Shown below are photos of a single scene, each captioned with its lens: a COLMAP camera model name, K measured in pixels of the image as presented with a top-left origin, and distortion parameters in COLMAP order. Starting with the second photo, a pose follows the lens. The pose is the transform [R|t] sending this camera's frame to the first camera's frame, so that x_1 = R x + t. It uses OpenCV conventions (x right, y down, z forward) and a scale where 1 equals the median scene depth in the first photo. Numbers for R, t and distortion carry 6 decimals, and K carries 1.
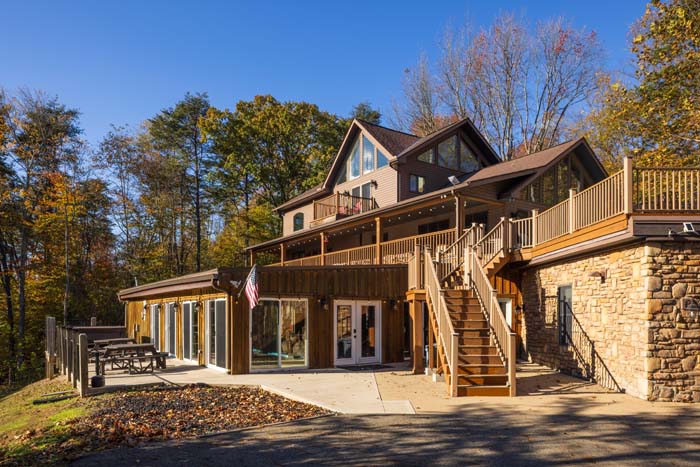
lens RADIAL K [[485.7, 0, 349.2], [0, 485.7, 234.4], [0, 0, 1]] dist [-0.005943, 0.002262]
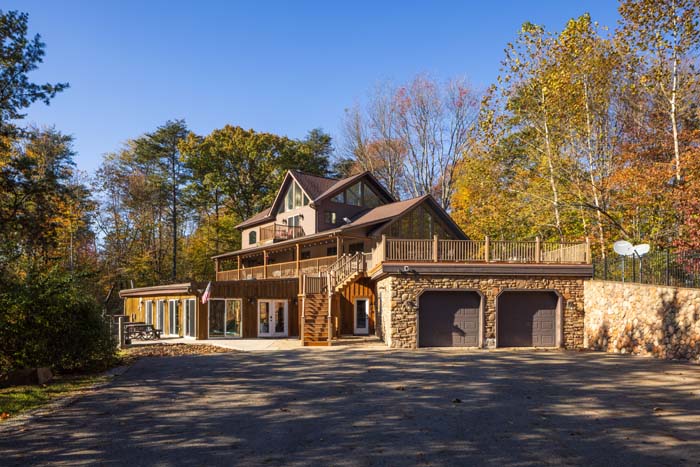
lens RADIAL K [[485.7, 0, 351.2], [0, 485.7, 234.1], [0, 0, 1]] dist [-0.005943, 0.002262]
pose [[0.998558, 0.008565, 0.052996, 0.159097], [-0.009382, 0.999841, 0.015179, -0.098509], [-0.052857, -0.015654, 0.998479, -0.578812]]
